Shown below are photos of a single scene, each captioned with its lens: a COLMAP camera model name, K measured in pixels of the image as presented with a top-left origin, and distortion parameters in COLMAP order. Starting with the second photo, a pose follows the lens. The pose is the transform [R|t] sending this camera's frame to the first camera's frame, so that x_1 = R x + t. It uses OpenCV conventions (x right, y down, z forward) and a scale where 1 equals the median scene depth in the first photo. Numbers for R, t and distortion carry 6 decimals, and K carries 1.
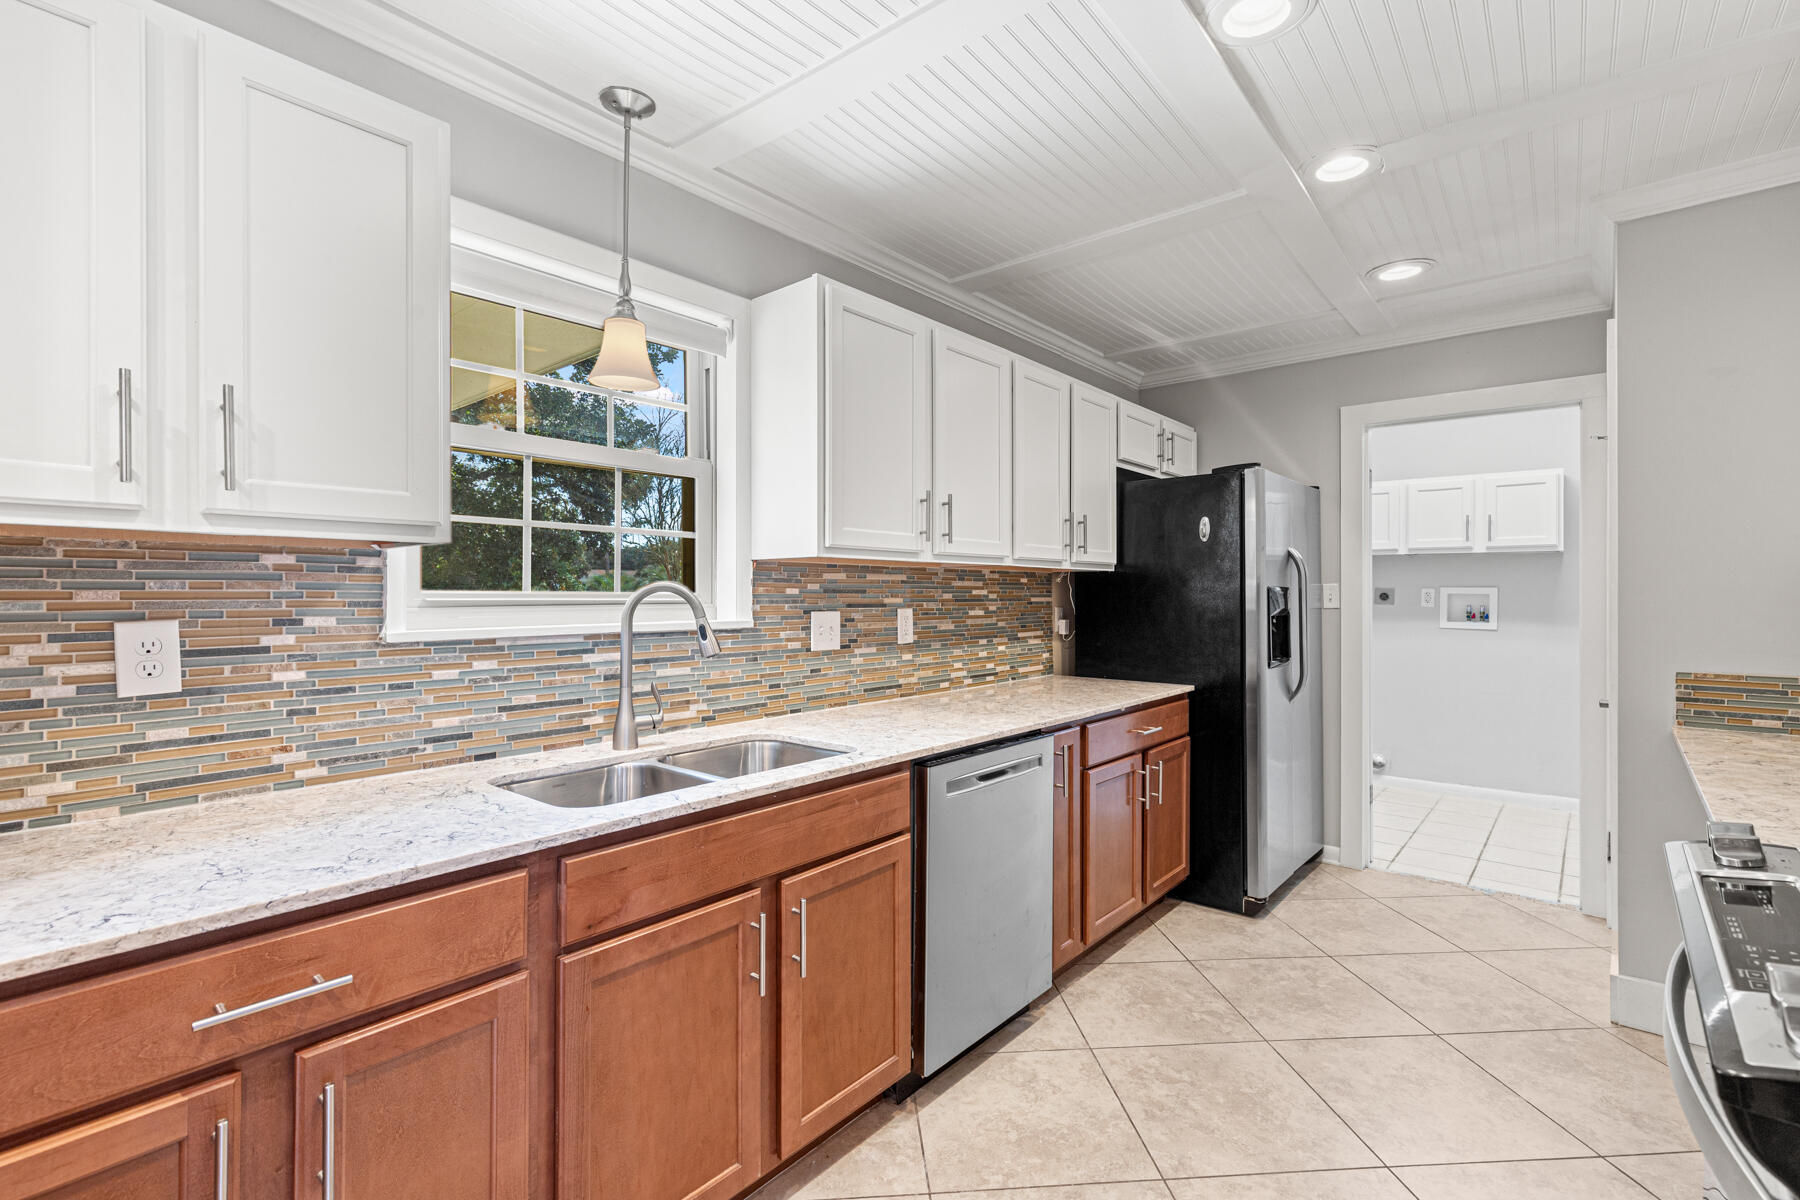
lens RADIAL K [[822.4, 0, 908.9], [0, 822.4, 589.6], [0, 0, 1]] dist [0.009870, -0.001854]
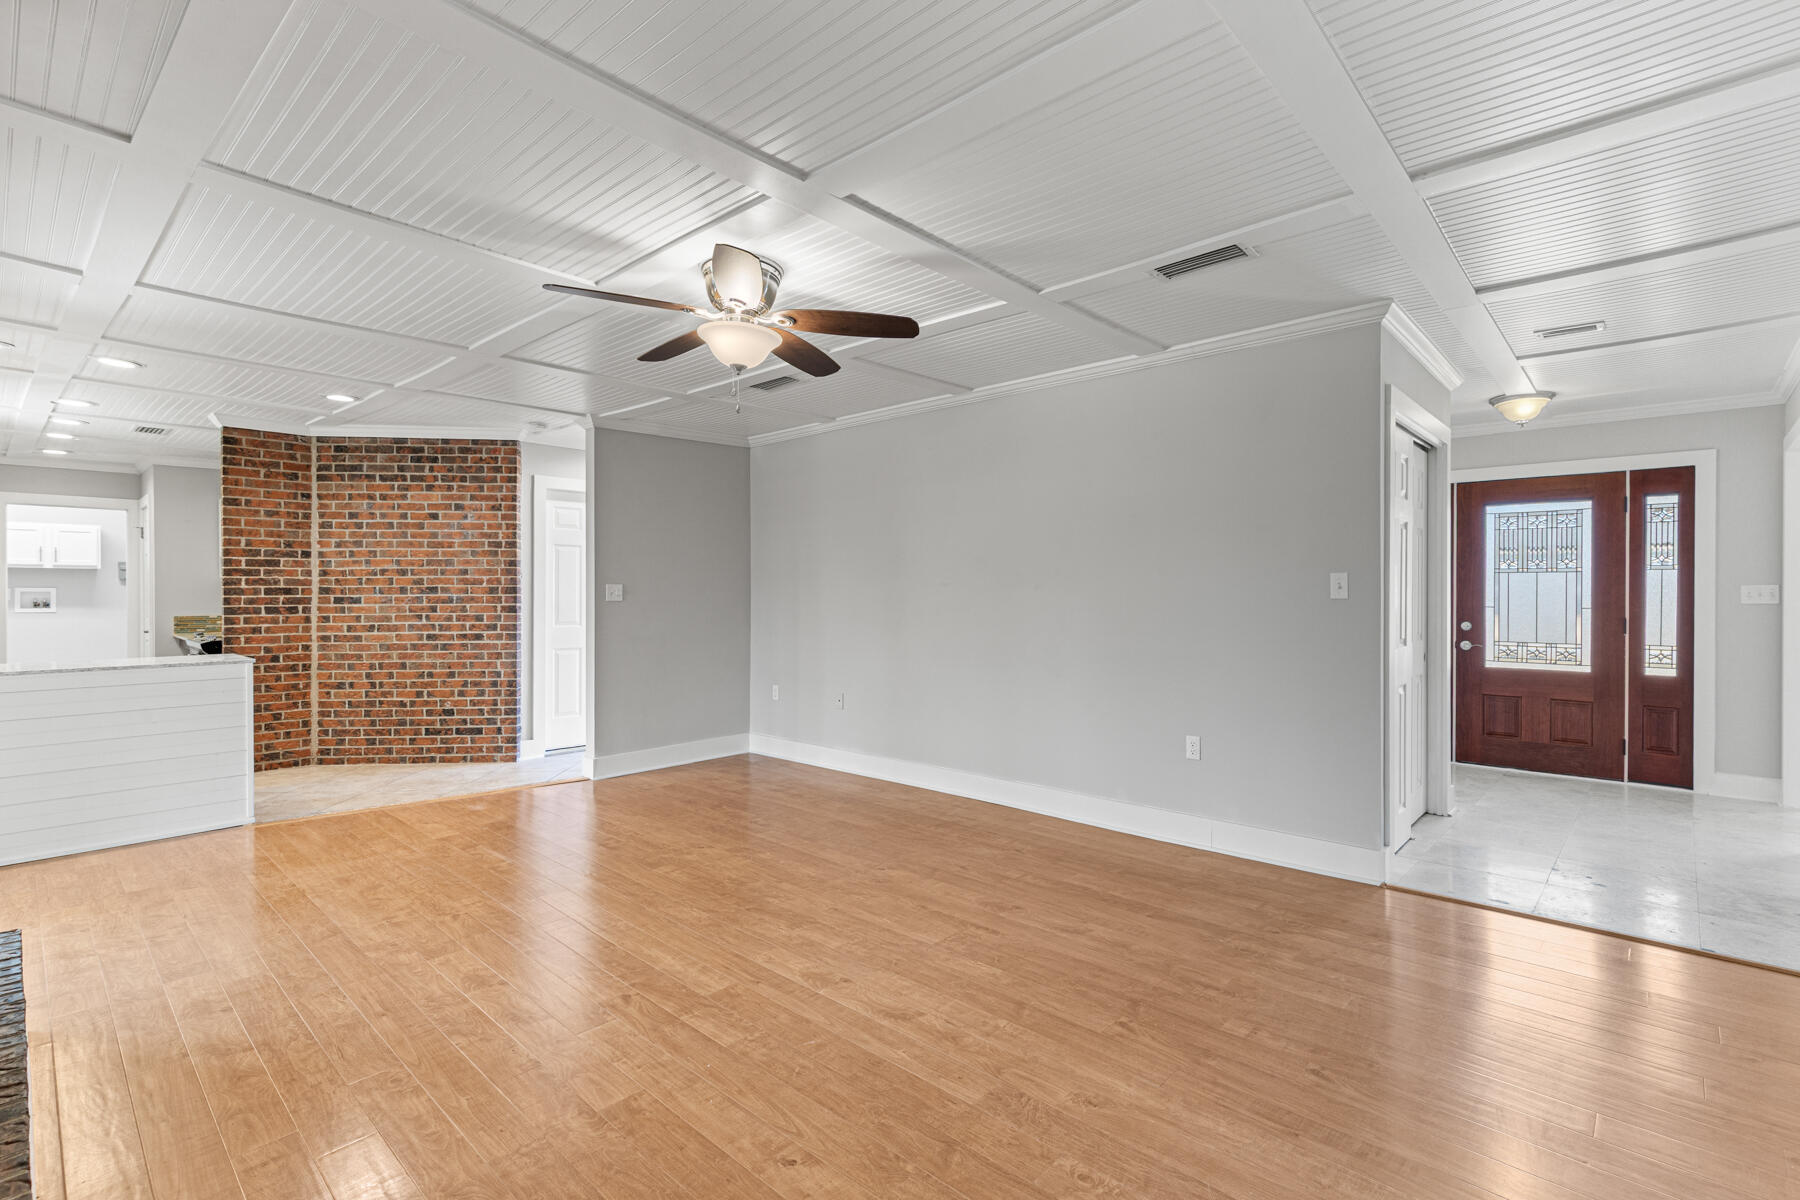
lens RADIAL K [[822.4, 0, 901.7], [0, 822.4, 591.5], [0, 0, 1]] dist [0.009870, -0.001854]
pose [[0.058728, -0.000174, 0.998274, -1.592925], [-0.001507, 0.999999, 0.000263, 0.002941], [-0.998273, -0.001520, 0.058728, -1.514434]]
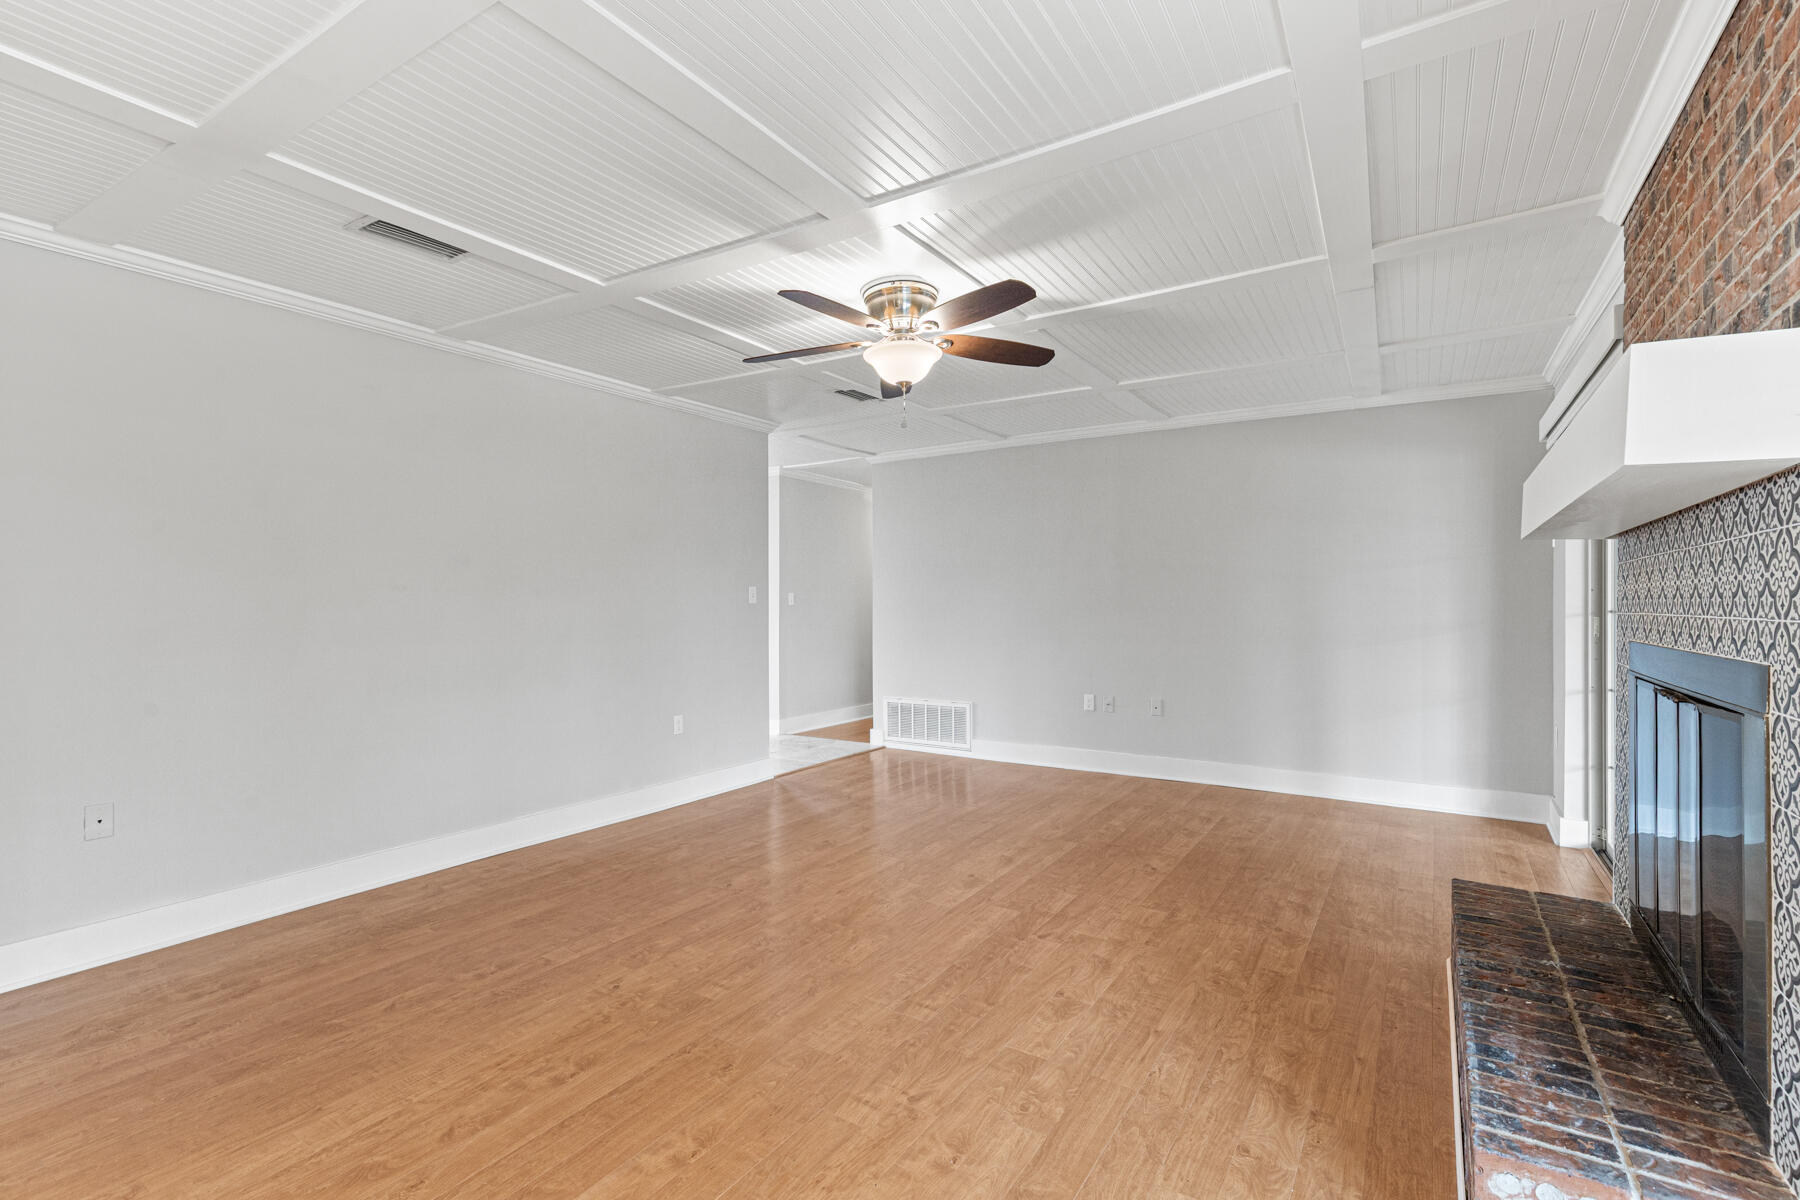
lens RADIAL K [[822.4, 0, 905.4], [0, 822.4, 609.9], [0, 0, 1]] dist [0.009870, -0.001854]
pose [[-0.992400, 0.003307, -0.123007, -0.482675], [0.002306, 0.999963, 0.008280, 0.012437], [0.123030, 0.007934, -0.992371, -0.216601]]
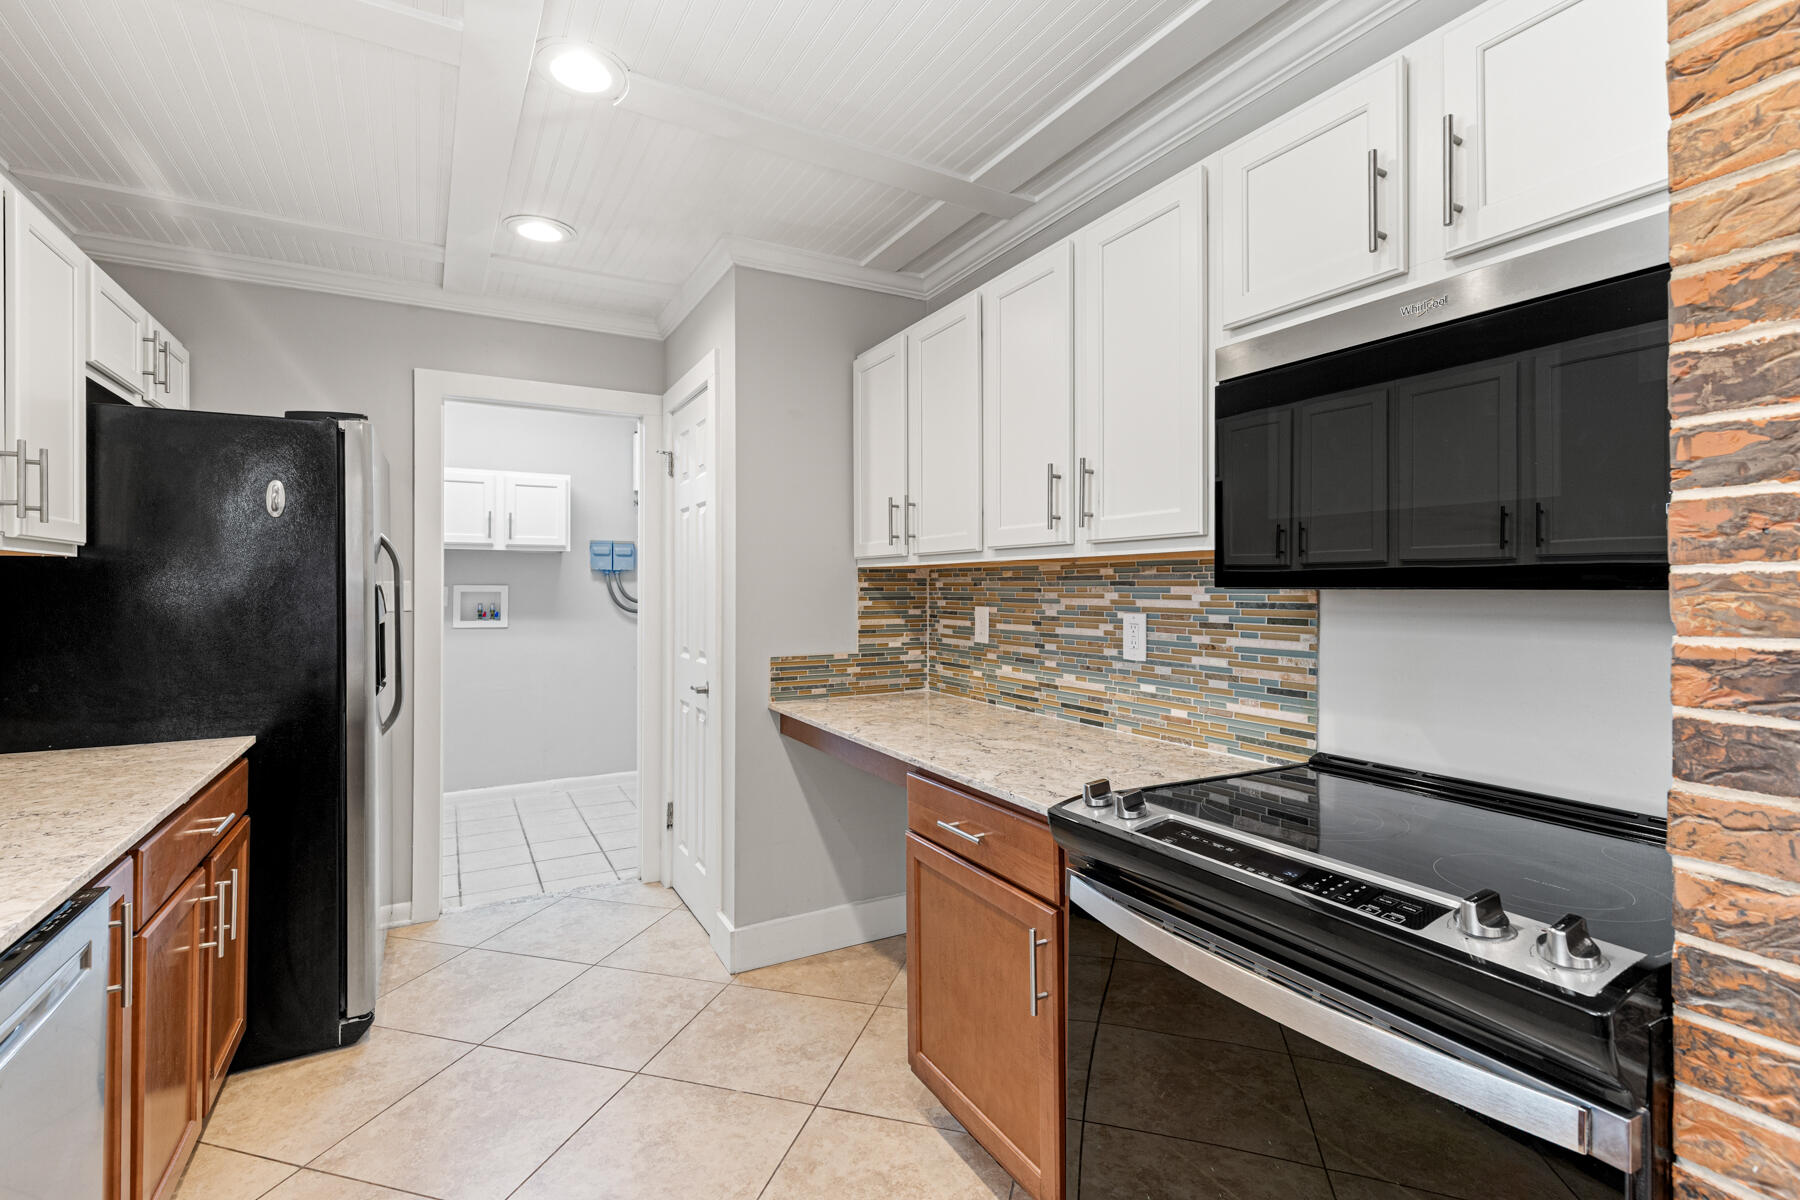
lens RADIAL K [[822.4, 0, 904.0], [0, 822.4, 583.7], [0, 0, 1]] dist [0.009870, -0.001854]
pose [[0.361373, 0.002876, 0.932417, -0.090702], [0.000250, 0.999995, -0.003182, -0.002230], [-0.932421, 0.001383, 0.361370, 0.315977]]
